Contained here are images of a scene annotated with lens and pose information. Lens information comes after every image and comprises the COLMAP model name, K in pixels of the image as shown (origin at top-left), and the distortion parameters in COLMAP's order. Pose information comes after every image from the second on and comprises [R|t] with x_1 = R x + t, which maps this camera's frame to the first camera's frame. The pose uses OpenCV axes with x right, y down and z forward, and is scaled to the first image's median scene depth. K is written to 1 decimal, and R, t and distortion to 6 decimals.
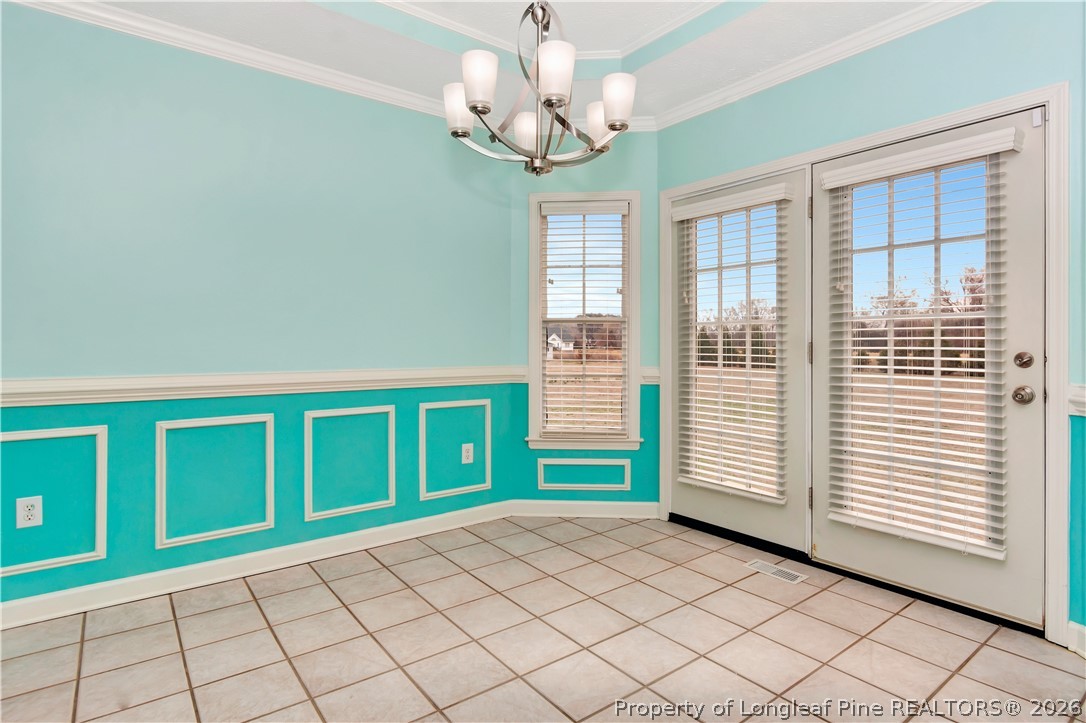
lens RADIAL K [[563.1, 0, 543.0], [0, 563.1, 348.6], [0, 0, 1]] dist [-0.000191, -0.000530]
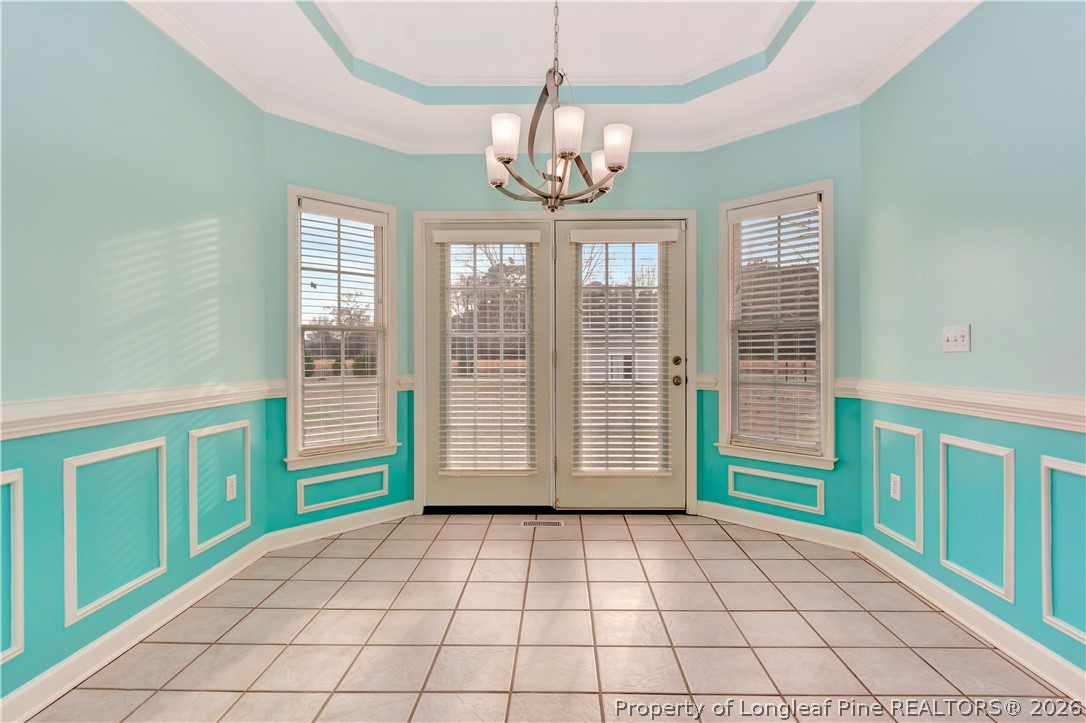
lens RADIAL K [[556.7, 0, 548.1], [0, 556.7, 357.8], [0, 0, 1]] dist [0.003115, -0.000017]
pose [[0.625921, -0.009902, 0.779824, -0.471327], [0.010823, 0.999933, 0.004009, 0.000351], [-0.779812, 0.005930, 0.625986, 0.134410]]
